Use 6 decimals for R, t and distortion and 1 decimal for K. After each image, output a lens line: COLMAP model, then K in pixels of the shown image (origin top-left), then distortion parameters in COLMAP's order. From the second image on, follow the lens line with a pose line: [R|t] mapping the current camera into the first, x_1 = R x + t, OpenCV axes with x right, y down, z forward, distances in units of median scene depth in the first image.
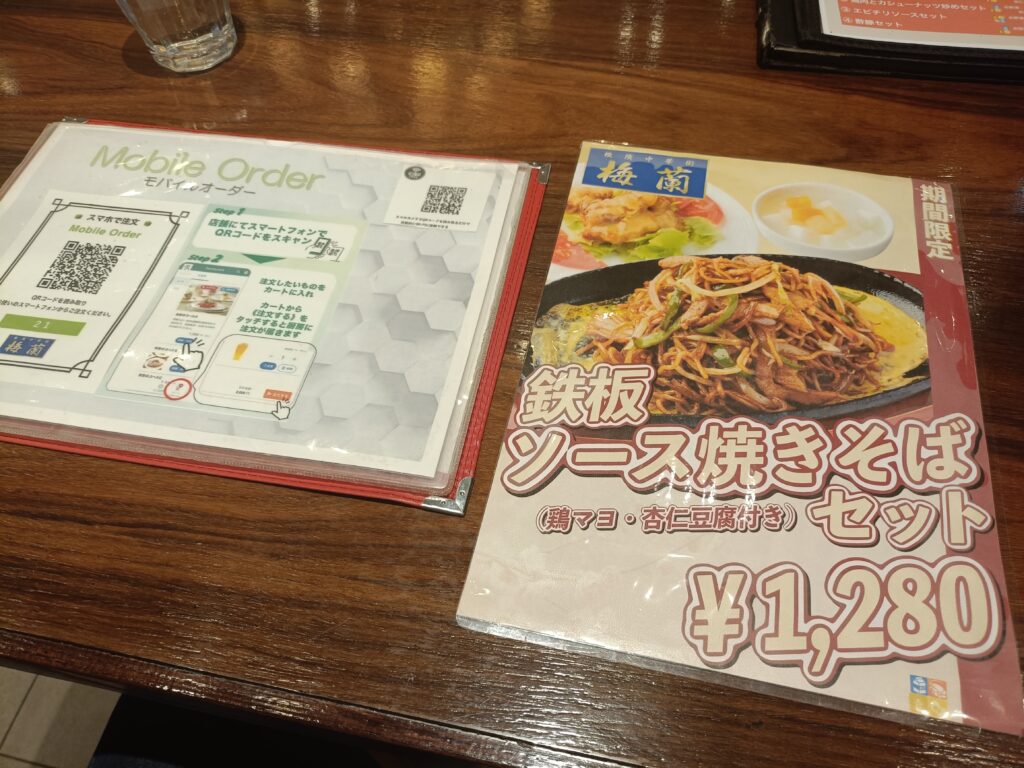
lens RADIAL K [[751.9, 0, 513.6], [0, 751.9, 385.2], [0, 0, 1]] dist [0.002895, -0.002146]
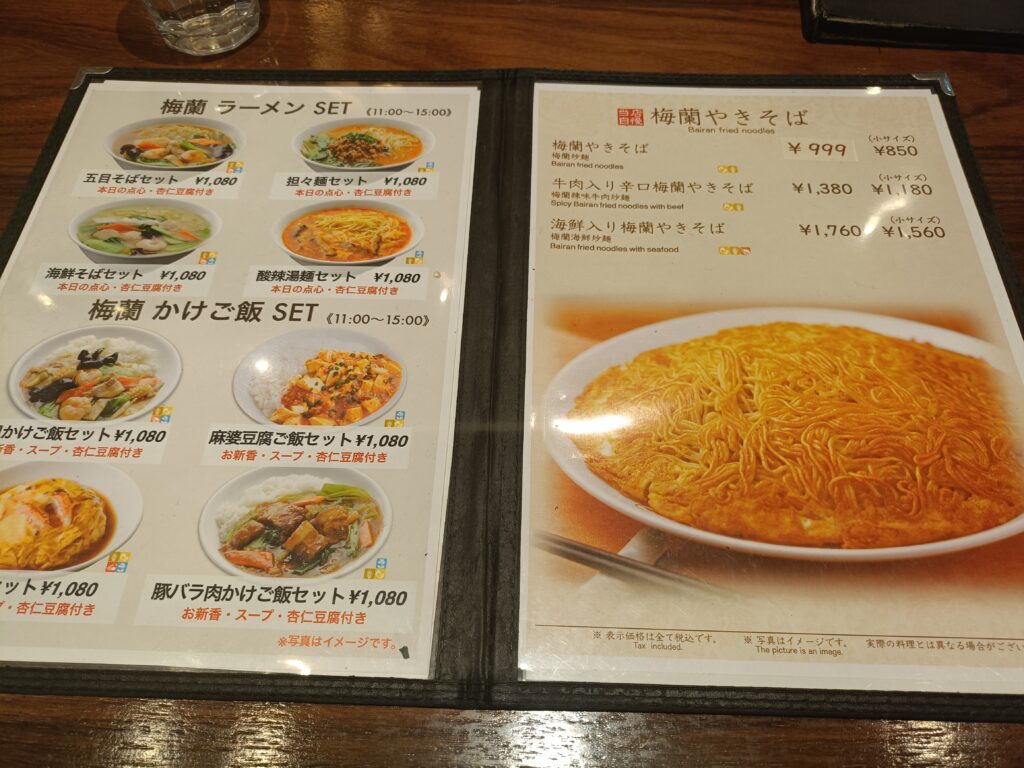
lens RADIAL K [[751.9, 0, 504.7], [0, 751.9, 380.8], [0, 0, 1]] dist [0.002895, -0.002146]
pose [[0.987771, -0.121245, 0.098023, -0.235464], [0.113263, 0.990069, 0.083278, -0.095583], [-0.107146, -0.071157, 0.991694, 0.127291]]
